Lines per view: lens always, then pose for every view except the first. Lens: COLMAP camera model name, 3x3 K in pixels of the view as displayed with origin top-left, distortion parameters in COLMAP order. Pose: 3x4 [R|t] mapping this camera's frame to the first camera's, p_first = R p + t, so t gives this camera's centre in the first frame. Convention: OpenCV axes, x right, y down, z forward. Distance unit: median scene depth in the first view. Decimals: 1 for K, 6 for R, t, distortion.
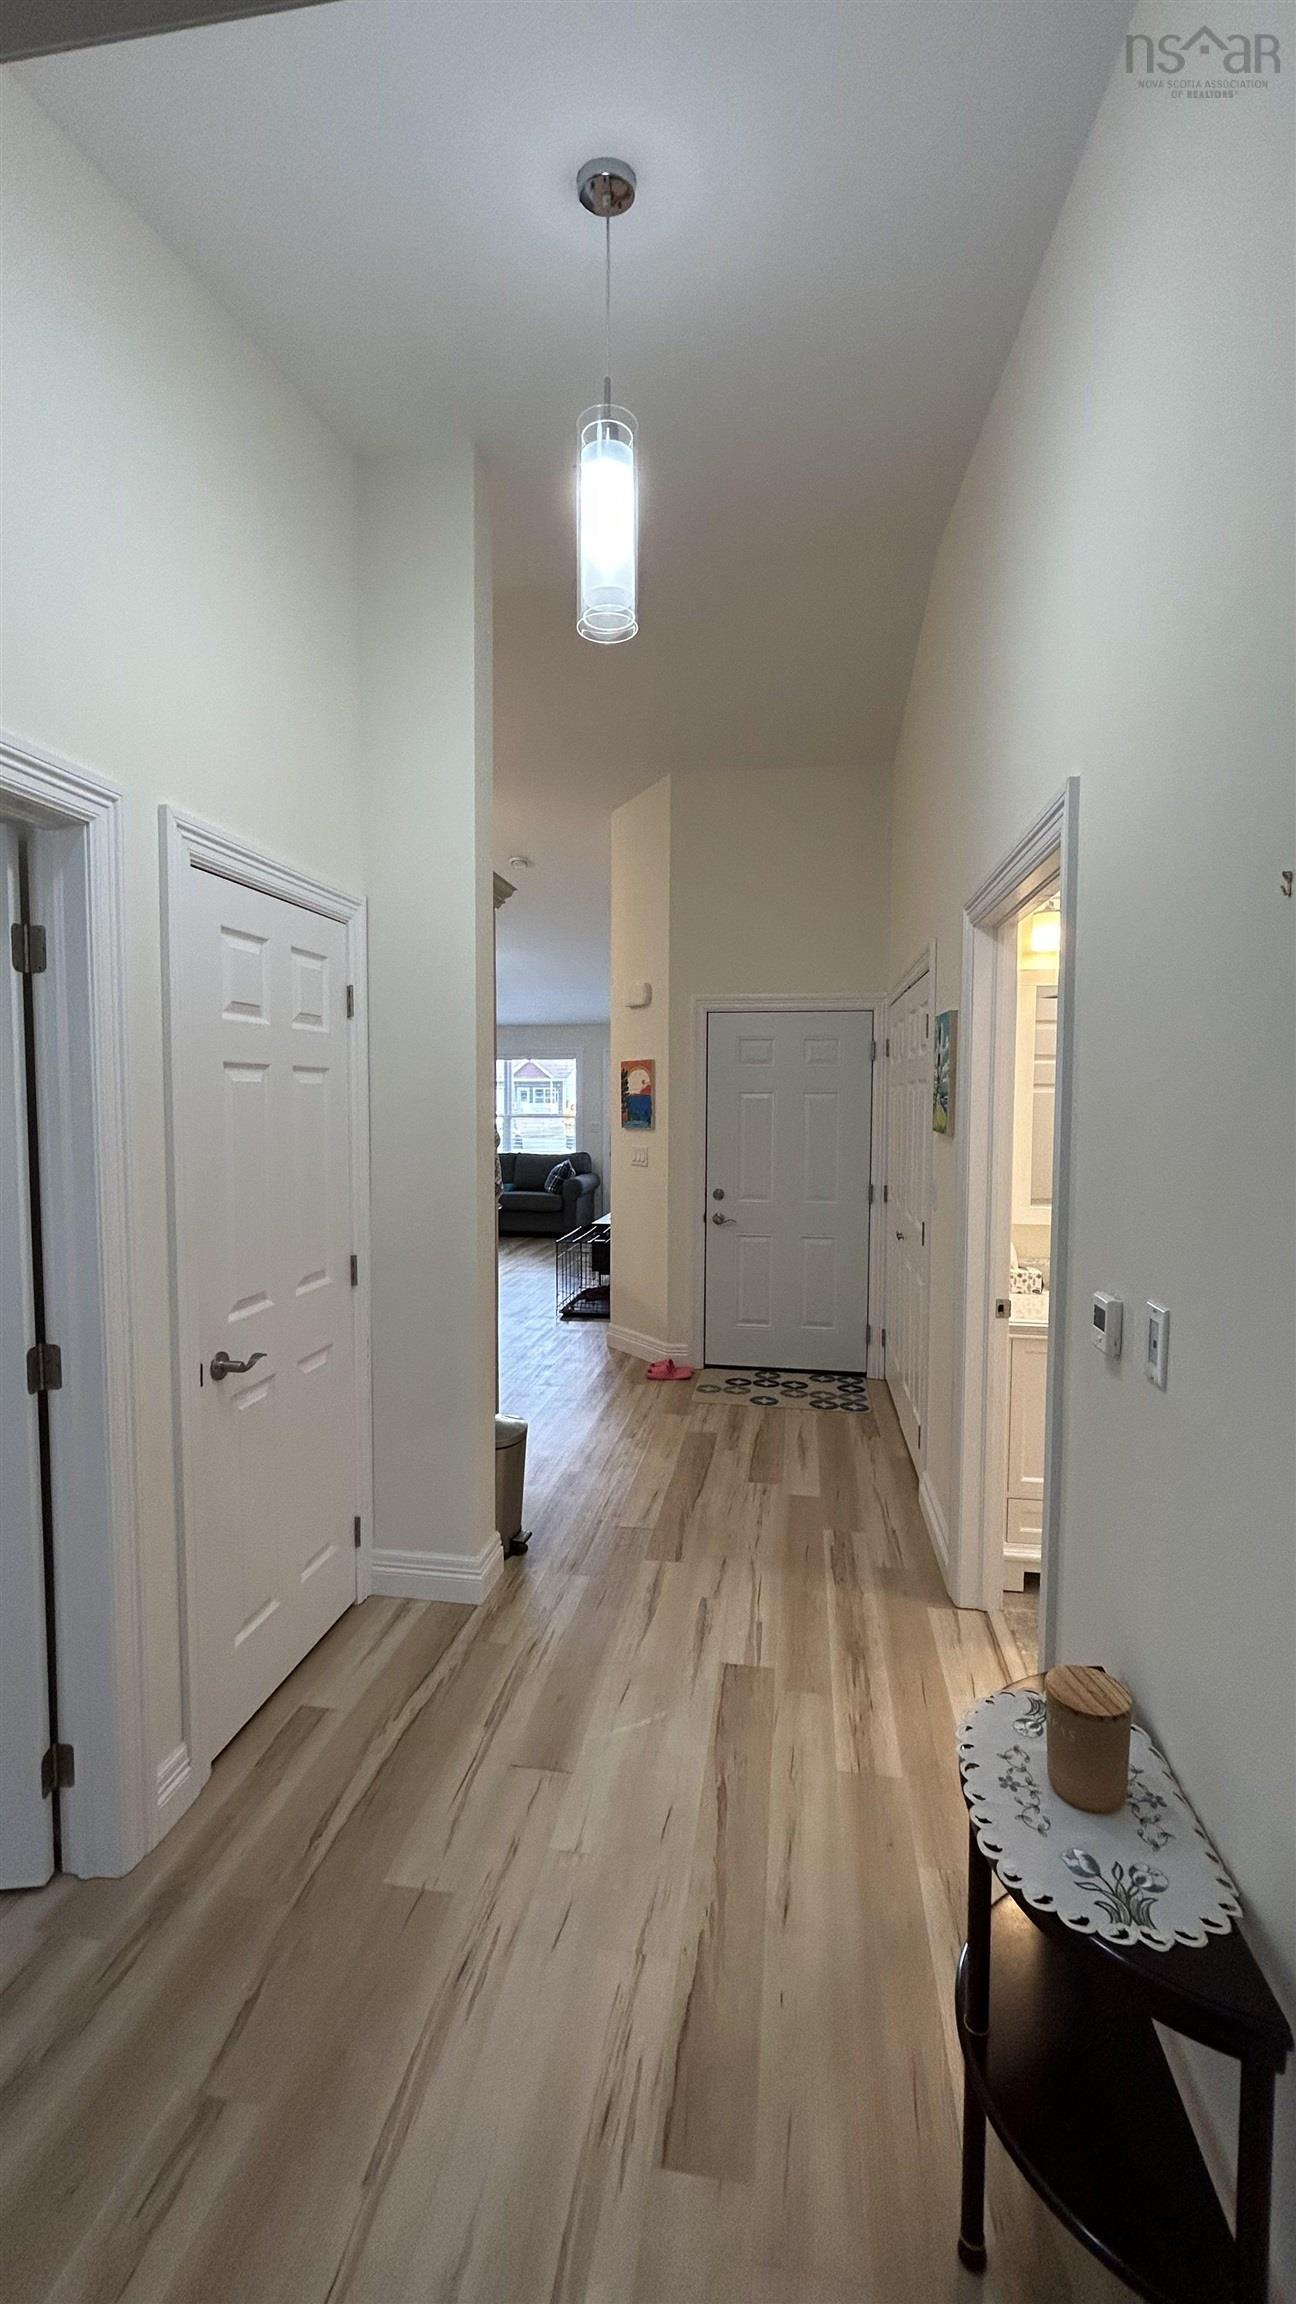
lens RADIAL K [[926.1, 0, 648.0], [0, 926.1, 1152.0], [0, 0, 1]] dist [-0.000391, 0.000052]
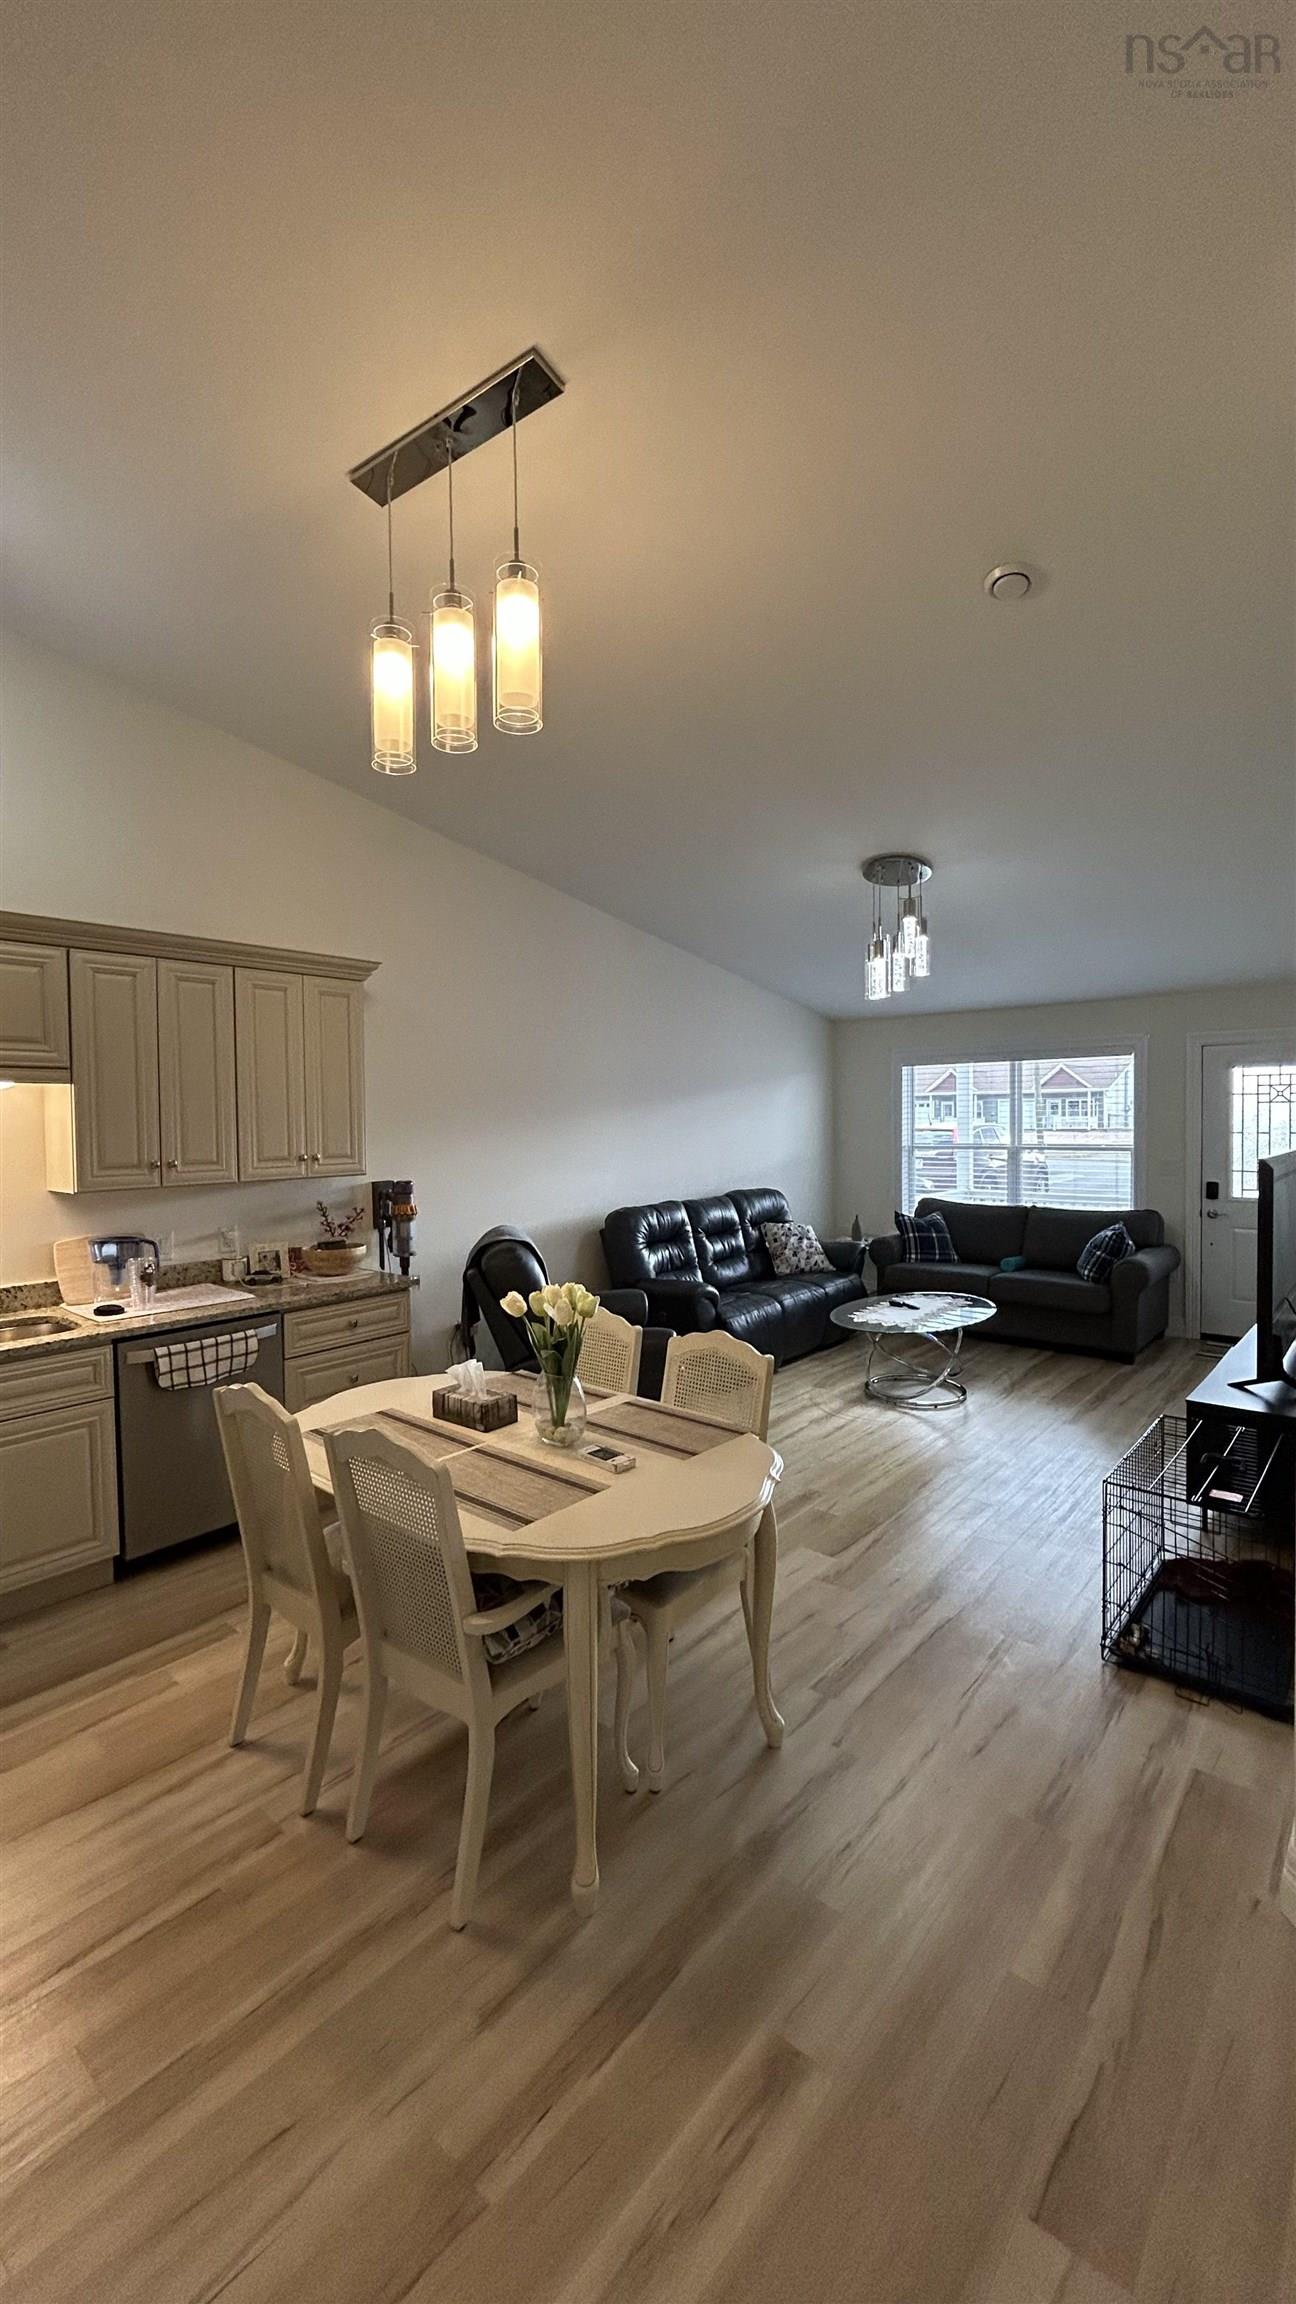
lens RADIAL K [[926.1, 0, 648.0], [0, 926.1, 1152.0], [0, 0, 1]] dist [-0.000391, 0.000052]
pose [[0.853506, 0.000963, -0.521082, -0.033680], [-0.009551, 0.999859, -0.013797, -0.025371], [0.520996, 0.016753, 0.853395, 0.318769]]
